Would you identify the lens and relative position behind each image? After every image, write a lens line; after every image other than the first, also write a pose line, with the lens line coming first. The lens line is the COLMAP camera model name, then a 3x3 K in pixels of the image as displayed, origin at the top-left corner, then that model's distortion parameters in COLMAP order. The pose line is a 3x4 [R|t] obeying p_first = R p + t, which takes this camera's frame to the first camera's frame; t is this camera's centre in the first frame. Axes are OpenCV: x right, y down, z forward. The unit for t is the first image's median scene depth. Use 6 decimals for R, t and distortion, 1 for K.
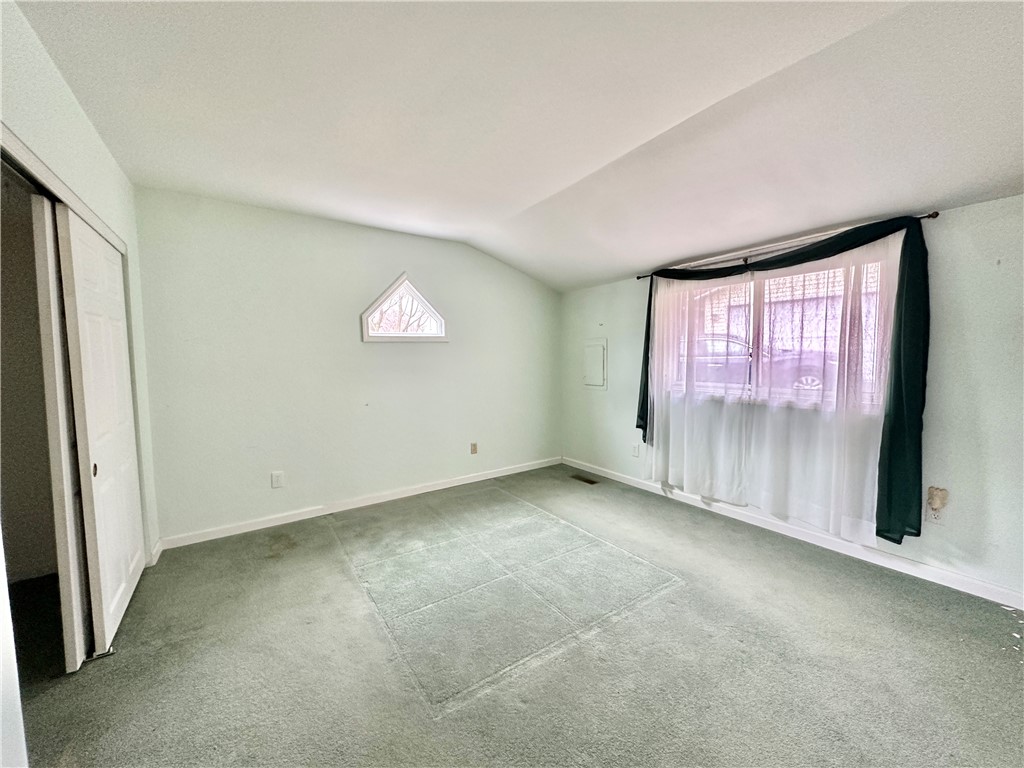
lens RADIAL K [[407.1, 0, 514.9], [0, 407.1, 381.3], [0, 0, 1]] dist [-0.004451, 0.000403]
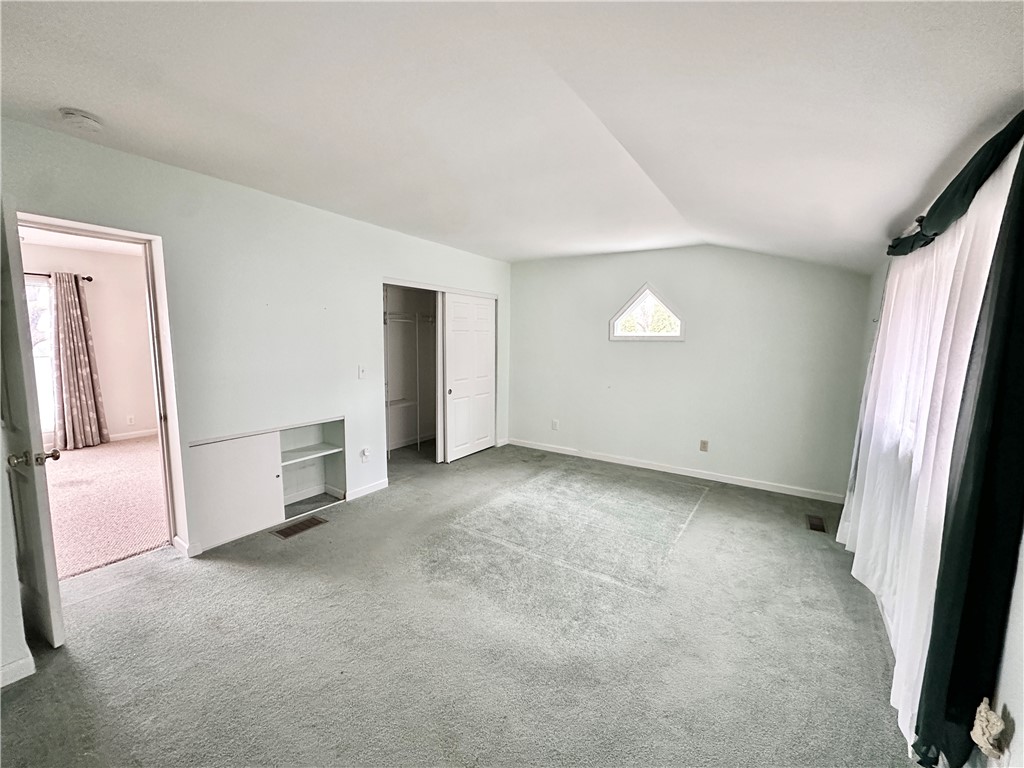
lens RADIAL K [[407.1, 0, 514.0], [0, 407.1, 387.1], [0, 0, 1]] dist [-0.004451, 0.000403]
pose [[0.365358, 0.124355, -0.922523, 0.796979], [-0.080618, 0.991540, 0.101731, -0.057067], [0.927369, 0.037204, 0.372293, 0.217272]]
